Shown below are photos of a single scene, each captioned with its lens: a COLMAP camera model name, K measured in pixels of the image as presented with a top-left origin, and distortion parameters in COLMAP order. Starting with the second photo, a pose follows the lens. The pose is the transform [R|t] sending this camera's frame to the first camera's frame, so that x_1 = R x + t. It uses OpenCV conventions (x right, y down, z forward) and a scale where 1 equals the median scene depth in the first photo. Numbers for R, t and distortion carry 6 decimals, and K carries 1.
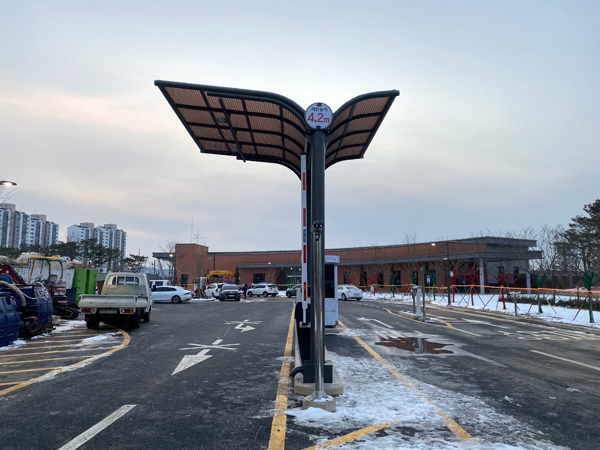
lens RADIAL K [[453.9, 0, 300.0], [0, 453.9, 225.0], [0, 0, 1]] dist [0.102425, -0.115029]
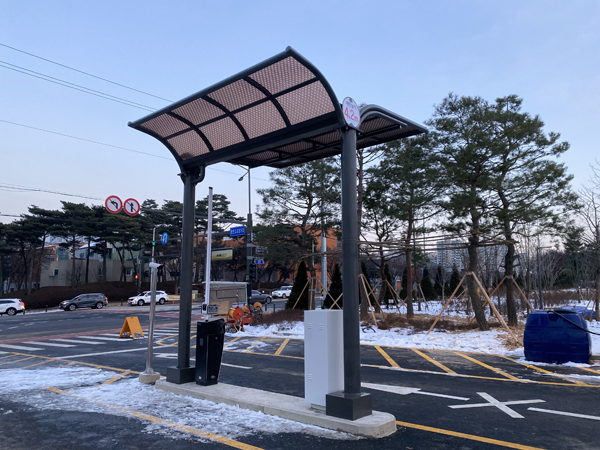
lens RADIAL K [[463.9, 0, 300.0], [0, 463.9, 225.0], [0, 0, 1]] dist [0.035643, 0.001652]
pose [[-0.664901, -0.119752, -0.737269, 0.434821], [0.097743, 0.964627, -0.244830, 0.149118], [0.740509, -0.234851, -0.629676, 1.156731]]
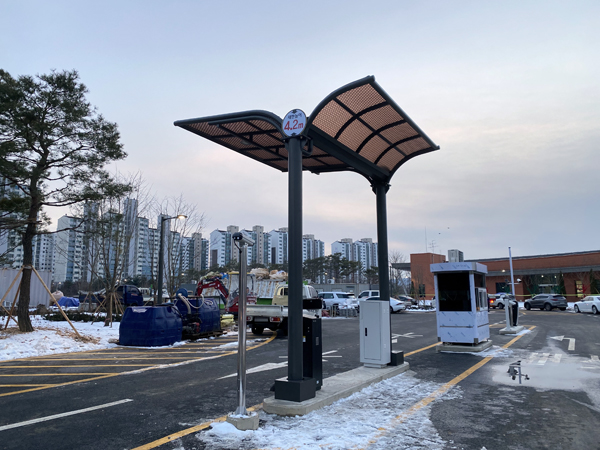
lens RADIAL K [[453.9, 0, 300.0], [0, 453.9, 225.0], [0, 0, 1]] dist [0.102425, -0.115029]
pose [[0.849679, -0.088166, -0.519877, 0.318711], [0.077237, 0.996098, -0.042692, 0.012083], [0.521613, -0.003879, 0.853174, 0.104060]]
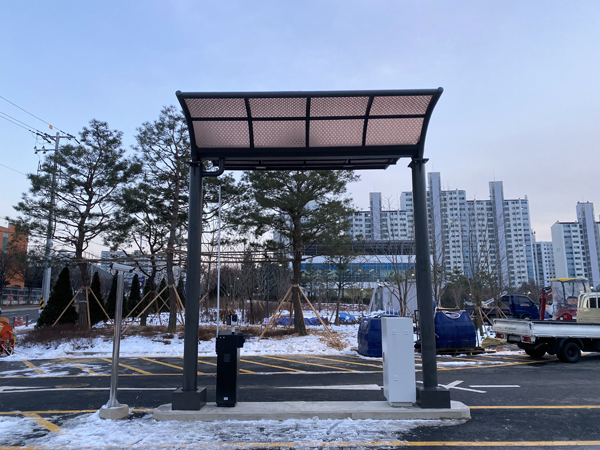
lens RADIAL K [[463.9, 0, 300.0], [0, 463.9, 225.0], [0, 0, 1]] dist [0.035643, 0.001652]
pose [[-0.008381, -0.181568, -0.983343, 0.624116], [0.141606, 0.973252, -0.180911, 0.091089], [0.989888, -0.140764, 0.017555, 0.702235]]
